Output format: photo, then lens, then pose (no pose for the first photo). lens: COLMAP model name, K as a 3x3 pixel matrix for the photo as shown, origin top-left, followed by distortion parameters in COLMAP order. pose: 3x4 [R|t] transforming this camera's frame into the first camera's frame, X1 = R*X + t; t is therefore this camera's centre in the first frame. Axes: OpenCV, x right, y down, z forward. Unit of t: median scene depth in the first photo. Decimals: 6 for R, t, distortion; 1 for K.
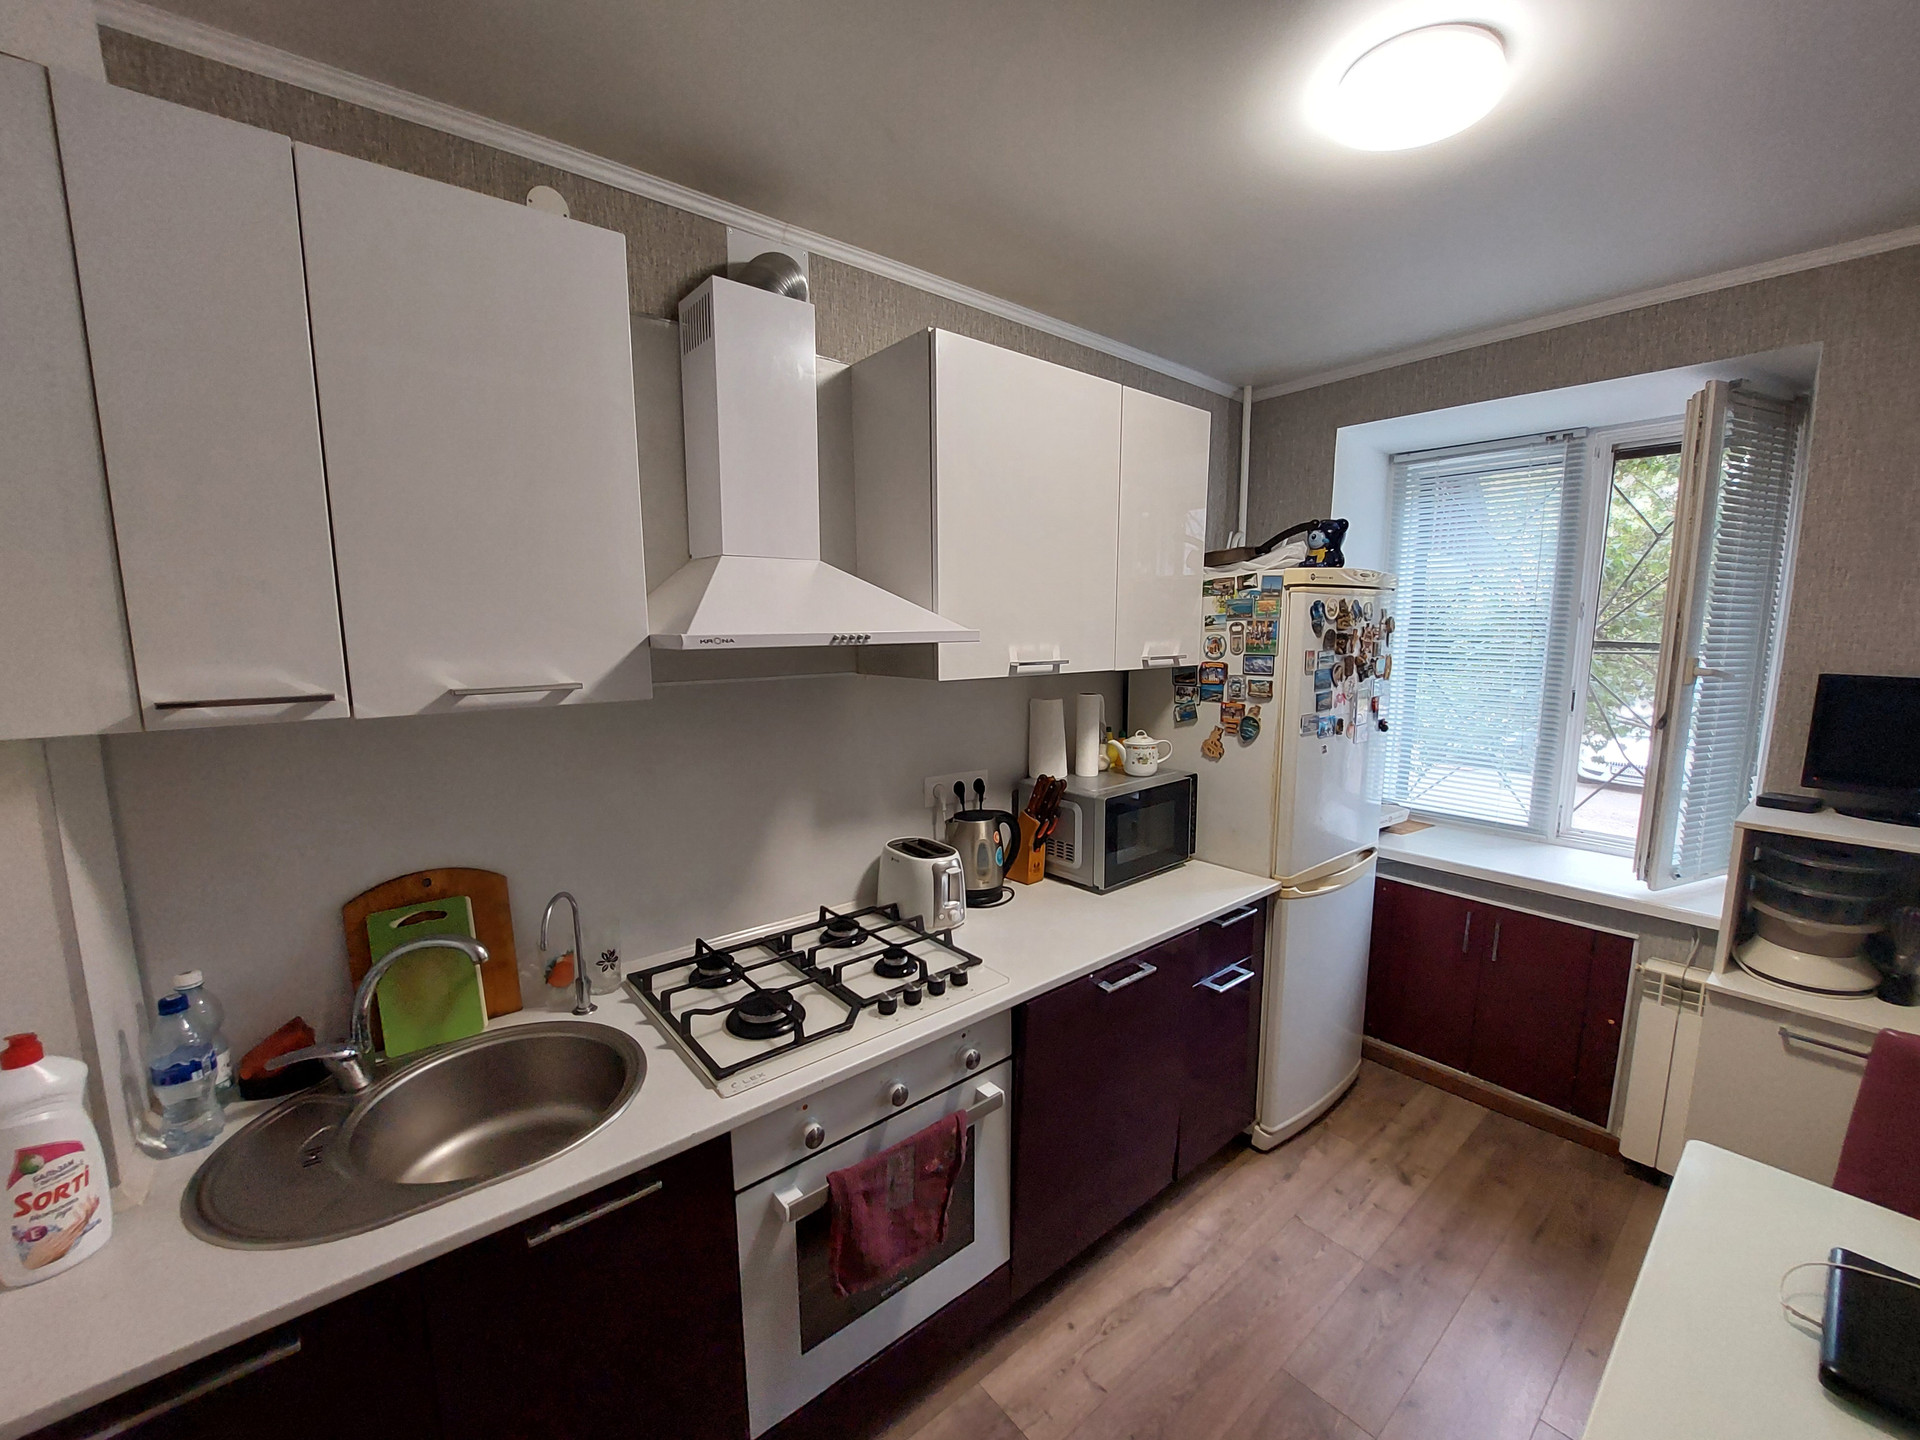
lens RADIAL K [[770.2, 0, 942.7], [0, 770.2, 725.6], [0, 0, 1]] dist [-0.016578, 0.000019]
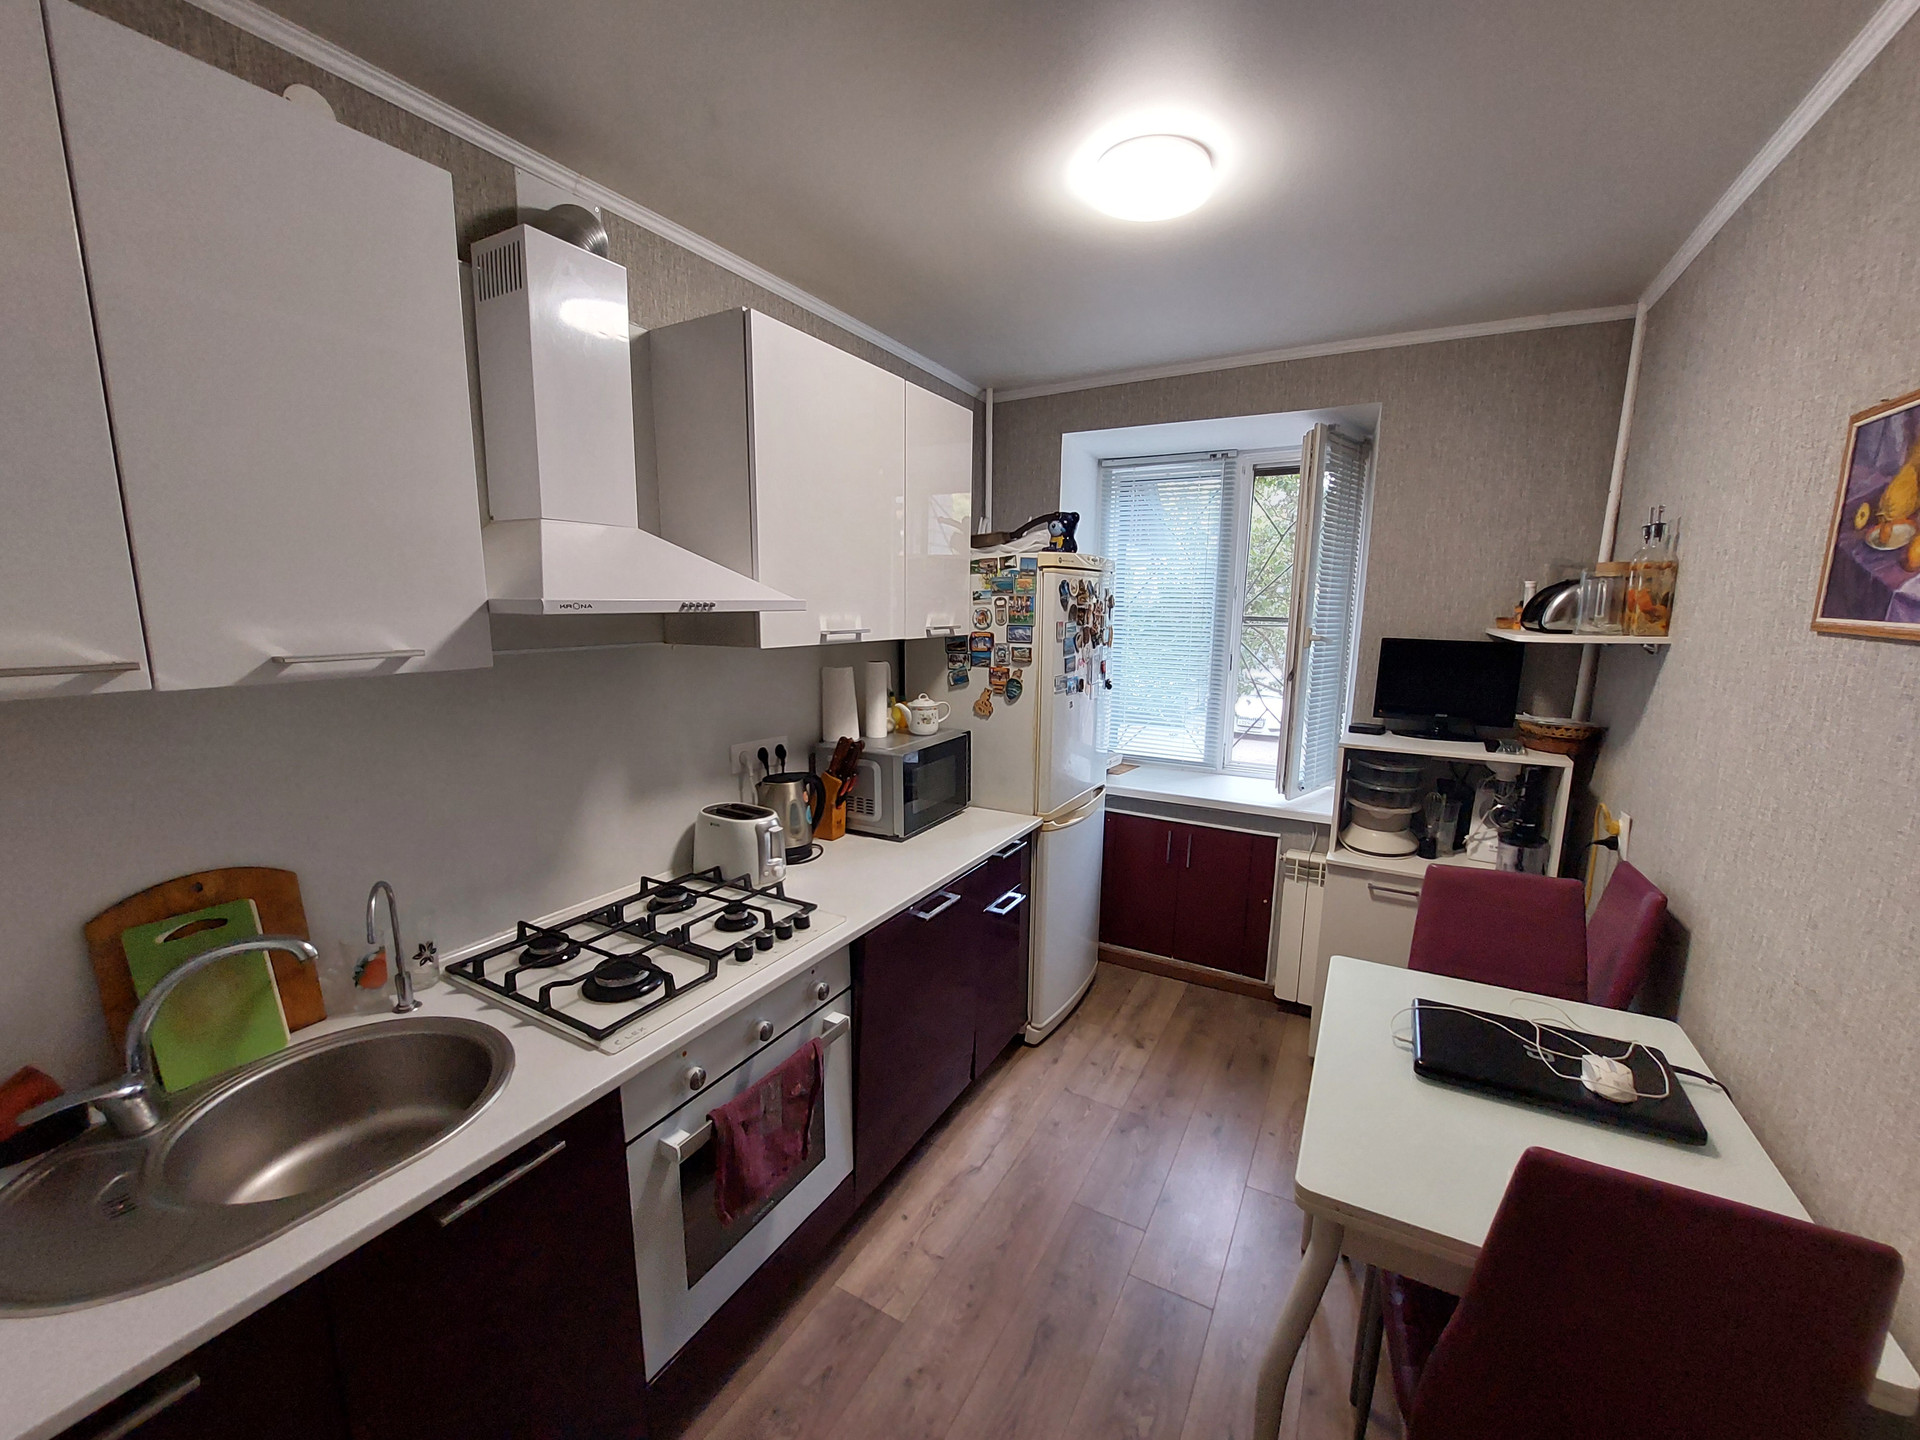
lens RADIAL K [[770.2, 0, 942.7], [0, 770.2, 725.6], [0, 0, 1]] dist [-0.016578, 0.000019]
pose [[0.933780, -0.045670, 0.354920, -0.140194], [0.035896, 0.998774, 0.034077, 0.018712], [-0.356041, -0.019080, 0.934275, -0.066366]]
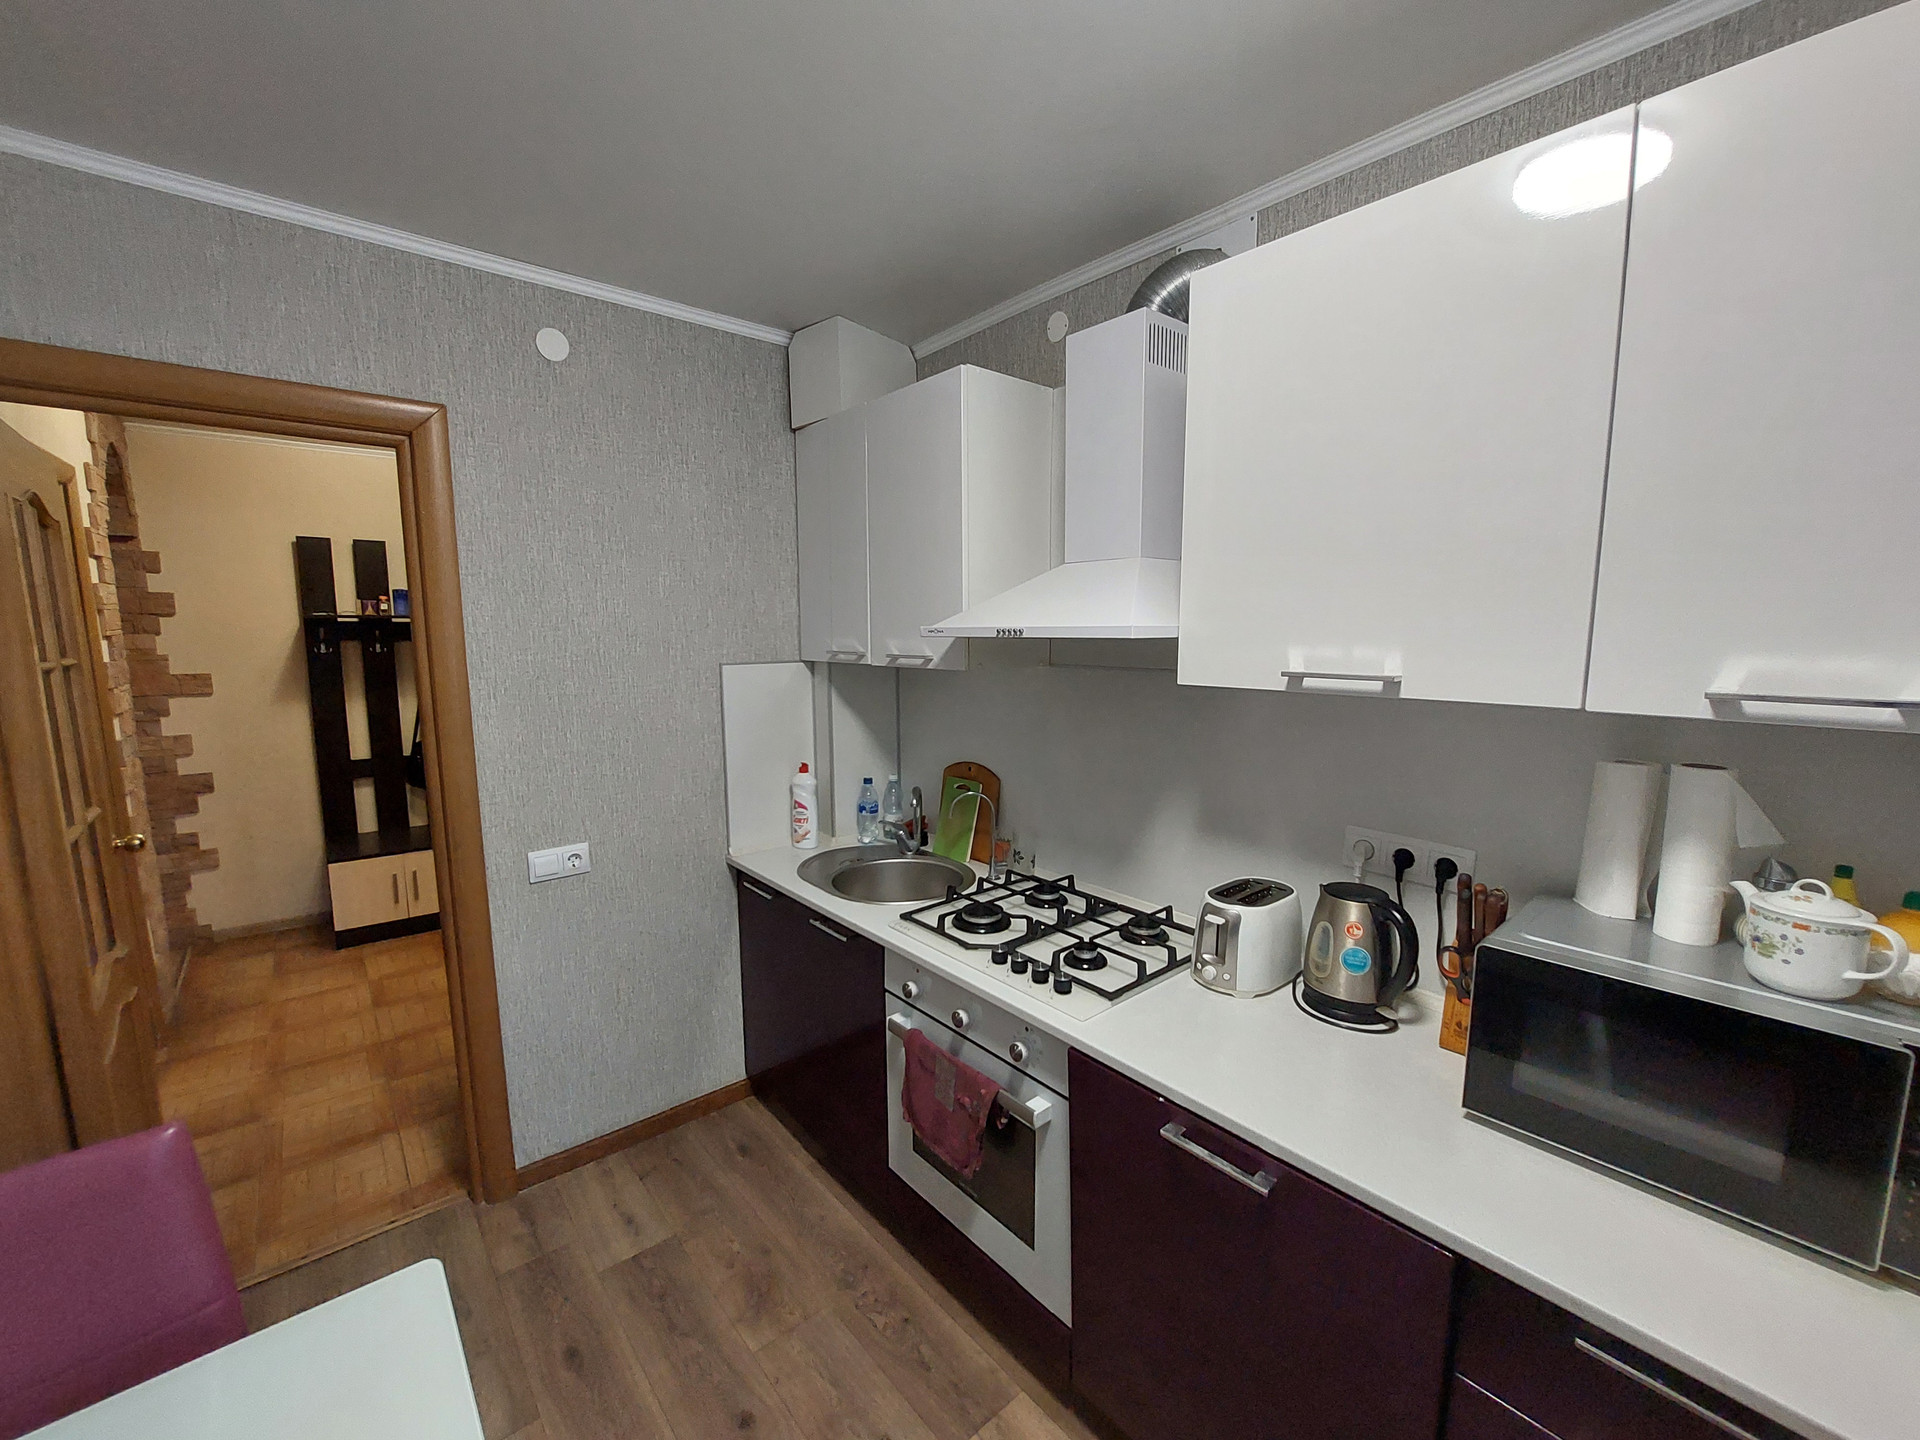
lens RADIAL K [[762.1, 0, 962.7], [0, 762.1, 725.7], [0, 0, 1]] dist [-0.011790, -0.000018]
pose [[0.033302, 0.132696, -0.990597, 0.778586], [-0.126330, 0.983756, 0.127533, -0.083362], [0.991429, 0.120895, 0.049525, 0.668125]]
